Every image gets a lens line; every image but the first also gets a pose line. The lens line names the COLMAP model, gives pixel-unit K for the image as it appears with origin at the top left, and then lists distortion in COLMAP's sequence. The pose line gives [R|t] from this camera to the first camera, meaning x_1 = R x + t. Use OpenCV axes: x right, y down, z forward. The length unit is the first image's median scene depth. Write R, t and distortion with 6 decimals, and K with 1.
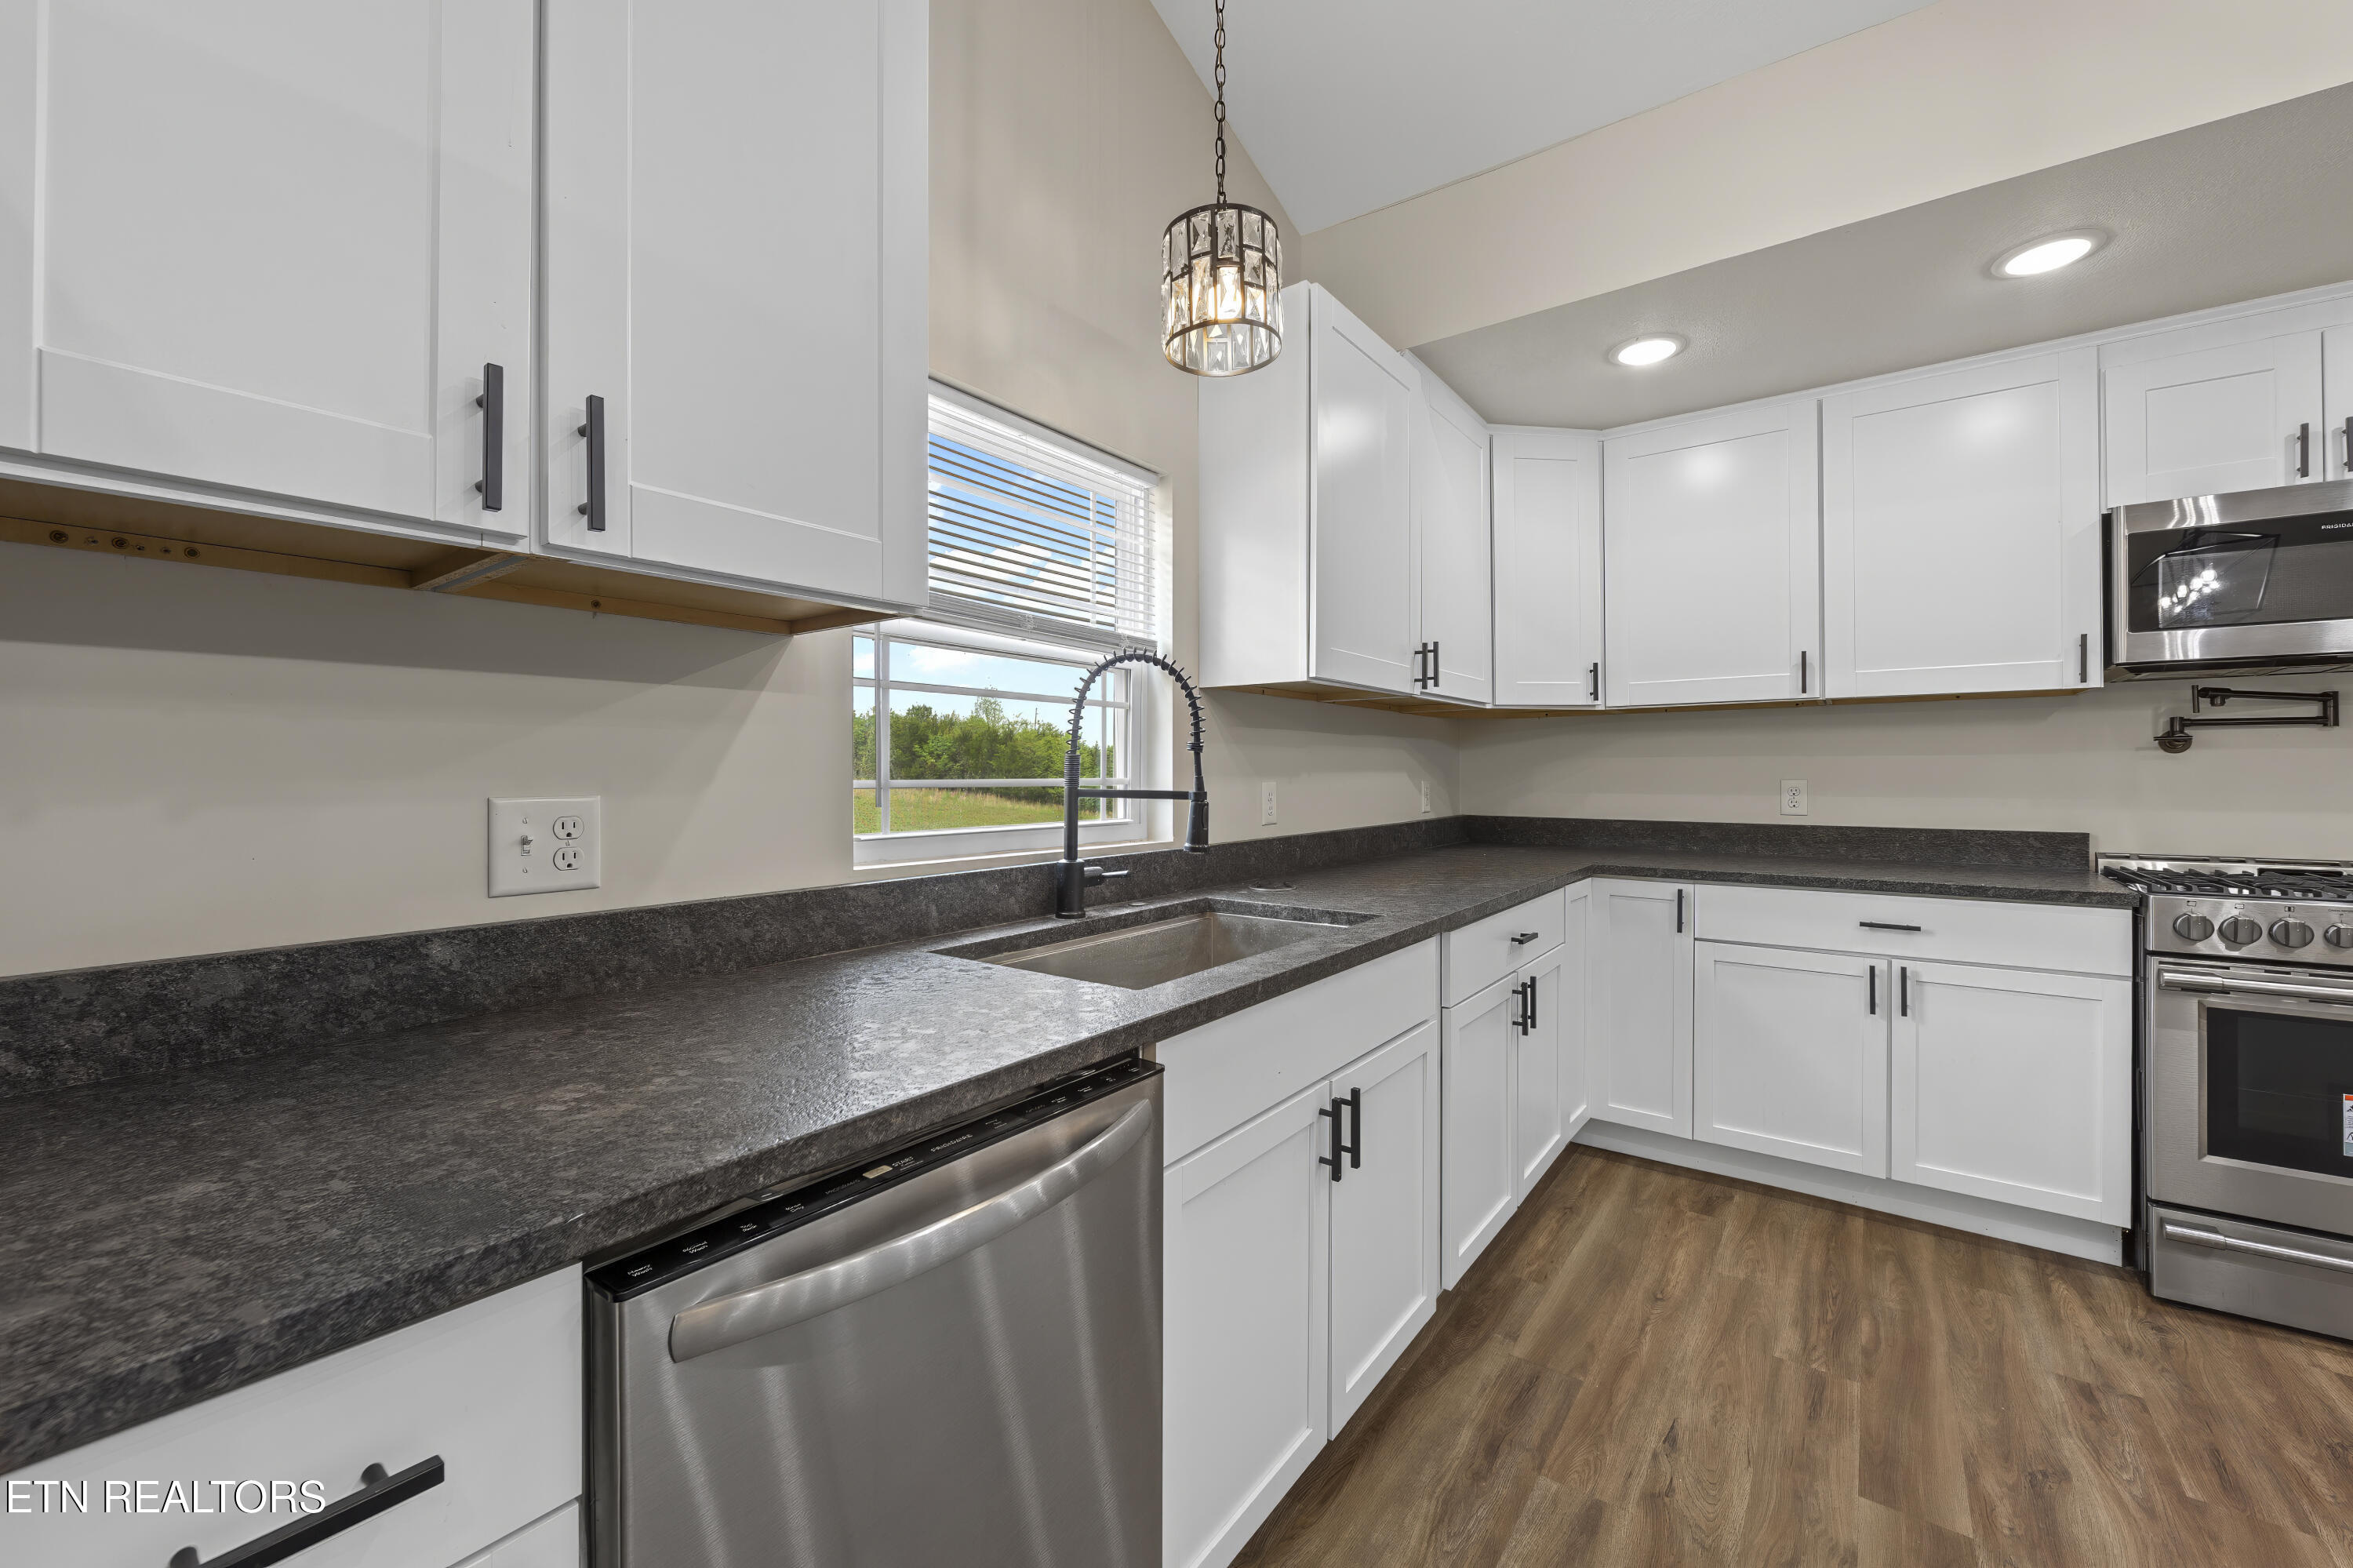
lens RADIAL K [[943.3, 0, 1180.4], [0, 943.3, 767.9], [0, 0, 1]] dist [-0.002966, -0.000349]
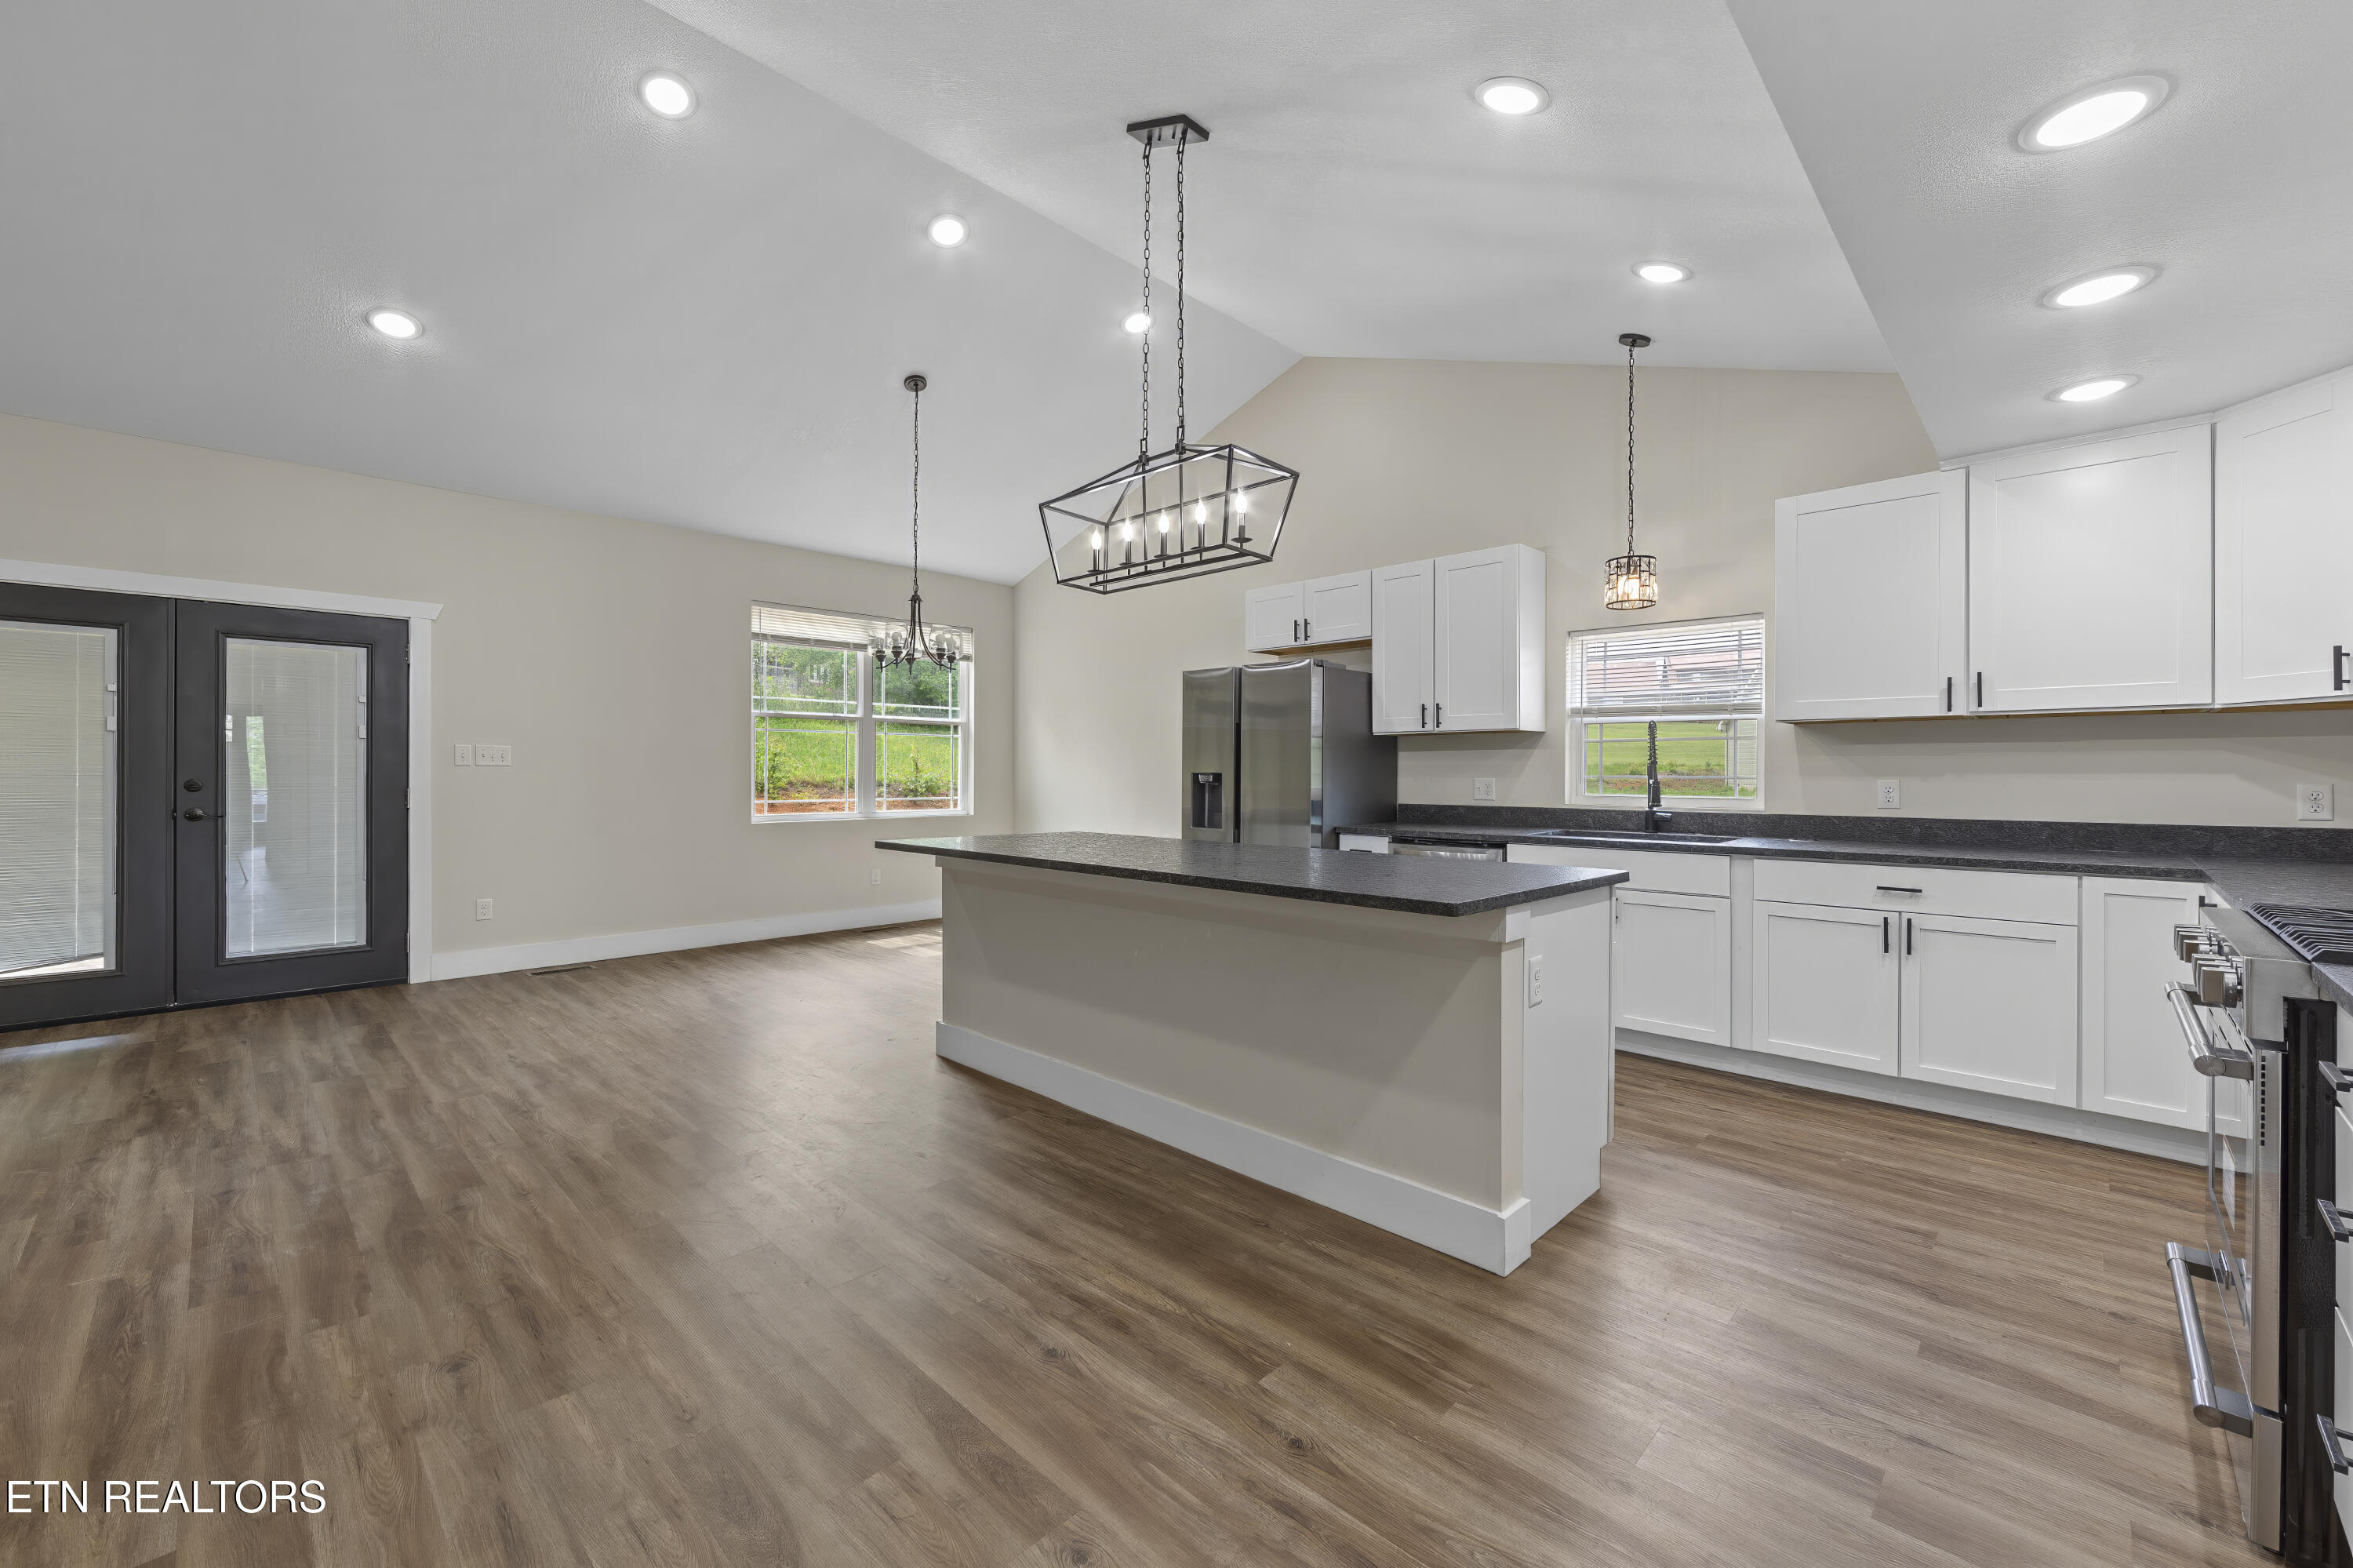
lens RADIAL K [[931.4, 0, 1170.8], [0, 931.4, 774.7], [0, 0, 1]] dist [-0.001169, -0.000639]
pose [[-0.144065, 0.007695, -0.989538, 1.822743], [0.001765, 0.999970, 0.007519, -0.005638], [0.989567, -0.000664, -0.144074, 0.097179]]
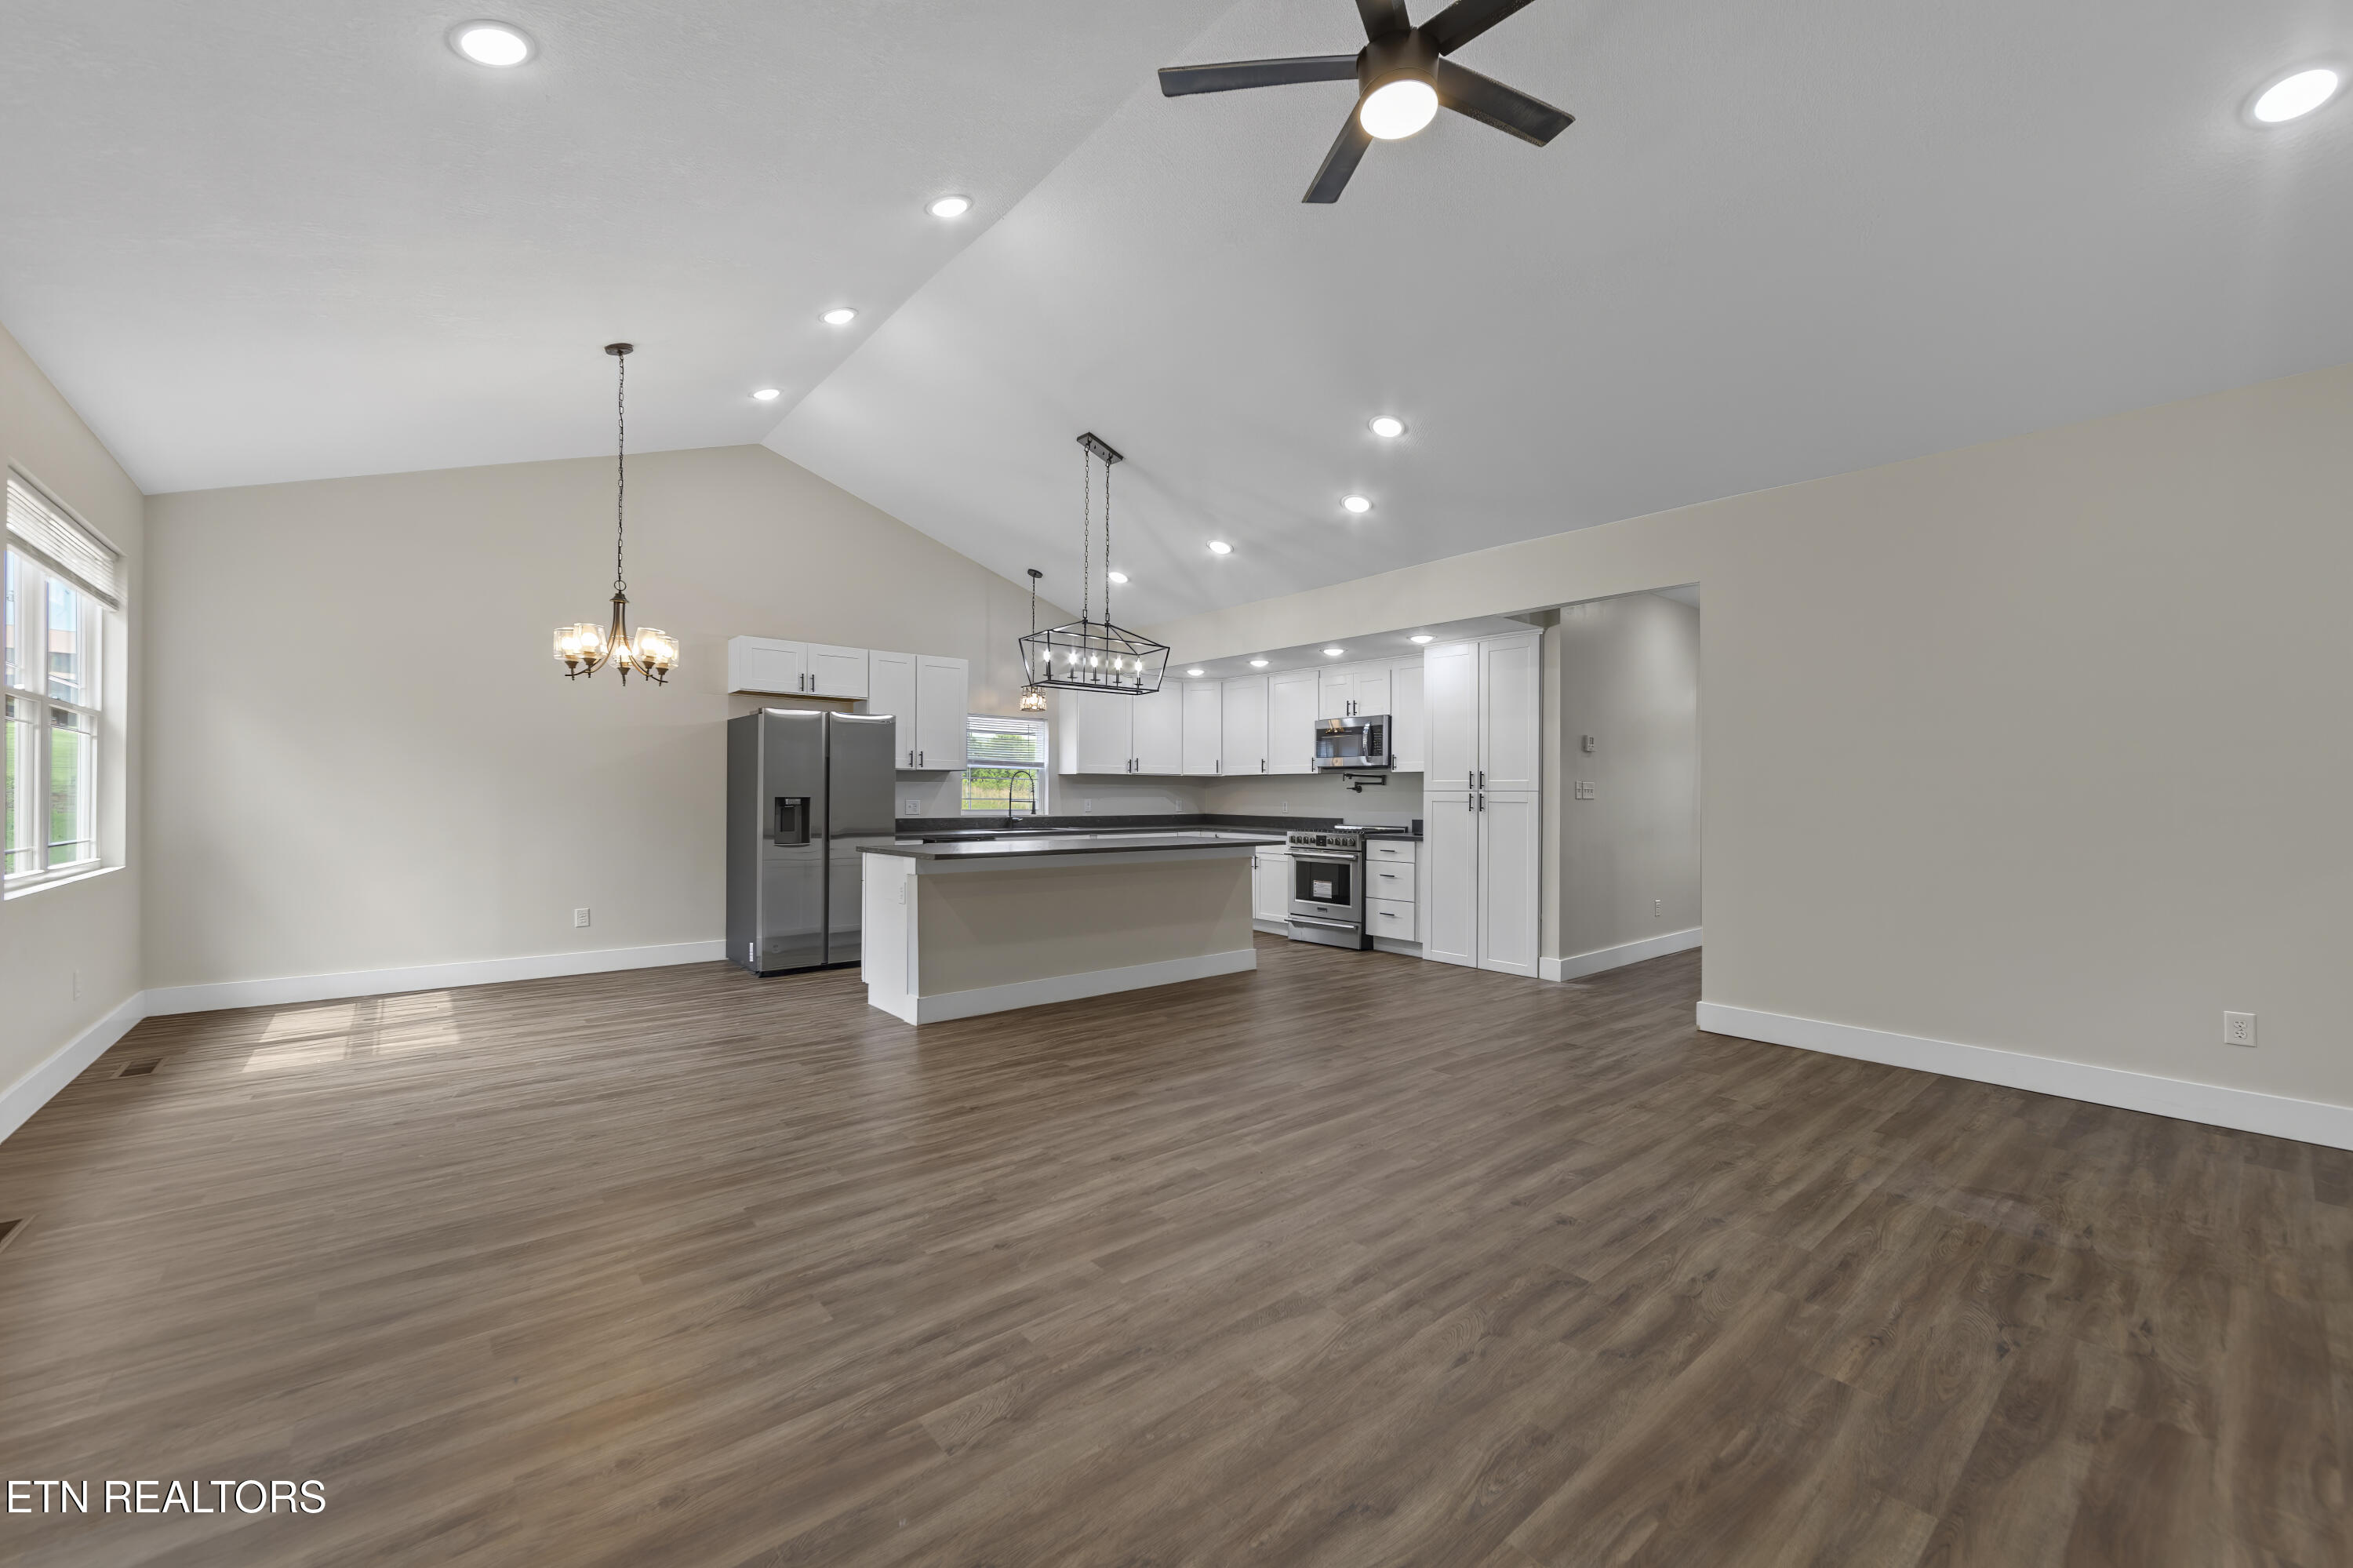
lens RADIAL K [[931.4, 0, 1170.8], [0, 931.4, 774.7], [0, 0, 1]] dist [-0.001169, -0.000639]
pose [[0.968893, 0.002939, -0.247463, 1.305151], [-0.007595, 0.999812, -0.017862, -0.017800], [0.247364, 0.019186, 0.968733, -2.359959]]
